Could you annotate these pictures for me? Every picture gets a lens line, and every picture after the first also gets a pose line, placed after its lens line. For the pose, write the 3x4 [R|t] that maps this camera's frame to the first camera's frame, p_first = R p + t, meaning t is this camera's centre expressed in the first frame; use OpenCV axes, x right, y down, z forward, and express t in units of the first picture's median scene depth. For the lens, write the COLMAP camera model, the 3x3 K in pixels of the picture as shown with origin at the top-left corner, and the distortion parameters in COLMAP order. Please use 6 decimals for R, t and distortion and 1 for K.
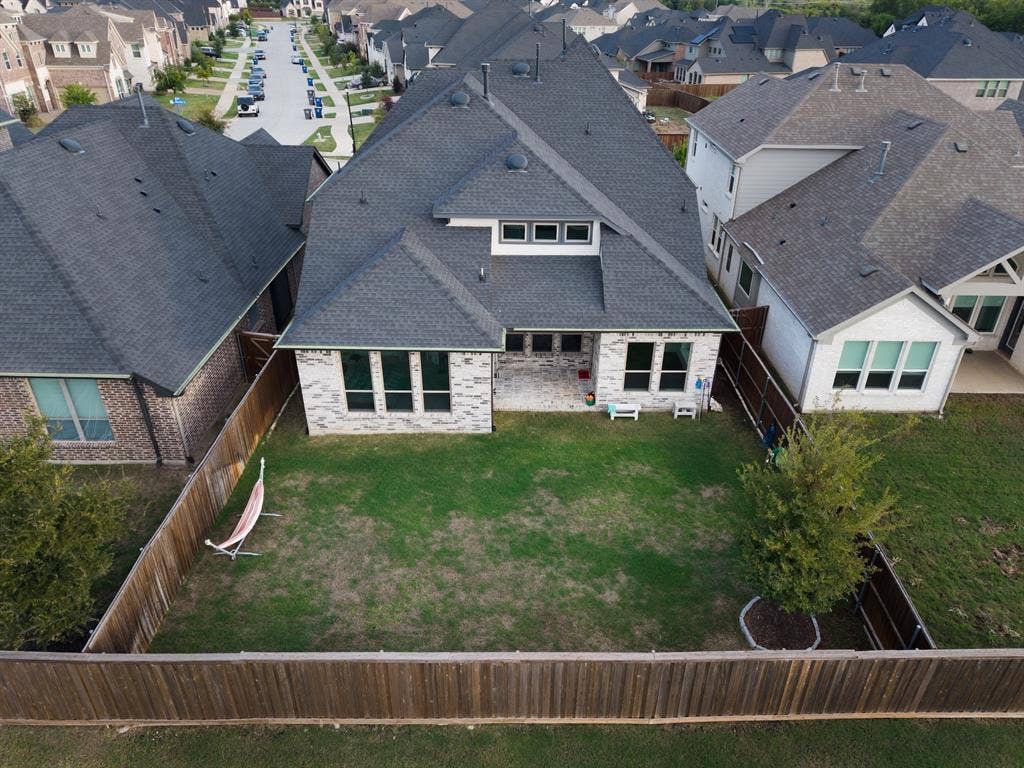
lens RADIAL K [[696.8, 0, 515.2], [0, 696.8, 381.4], [0, 0, 1]] dist [0.008598, -0.000356]
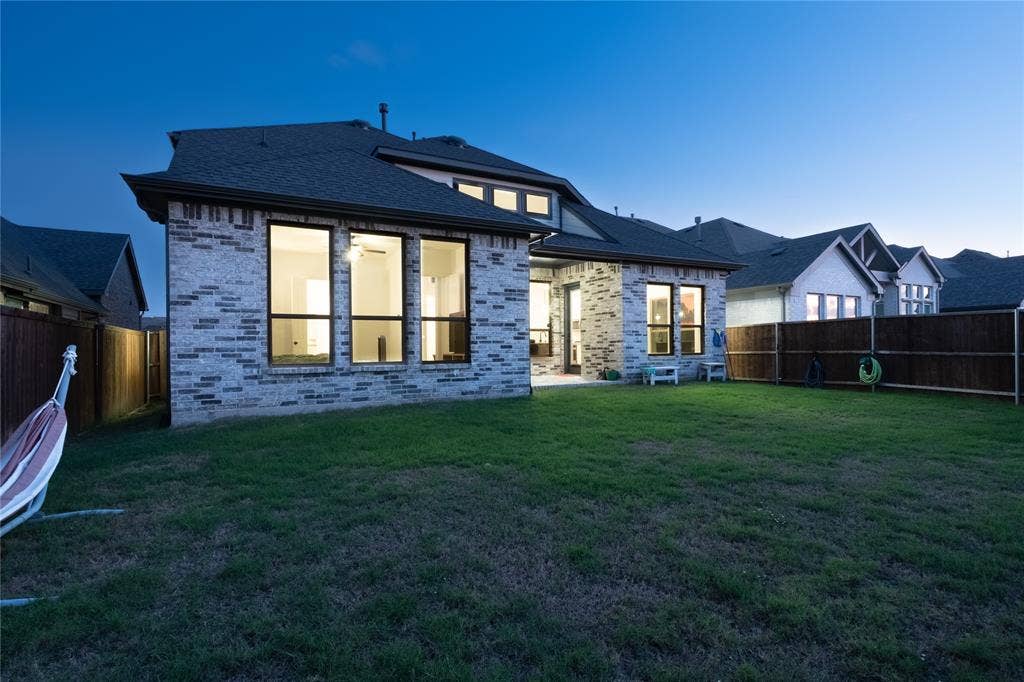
lens RADIAL K [[509.0, 0, 508.0], [0, 509.0, 344.4], [0, 0, 1]] dist [0.002338, 0.000499]
pose [[0.888297, -0.012629, 0.459096, -0.255624], [0.240366, 0.864570, -0.441296, 0.228271], [-0.391348, 0.502353, 0.771031, 0.648688]]
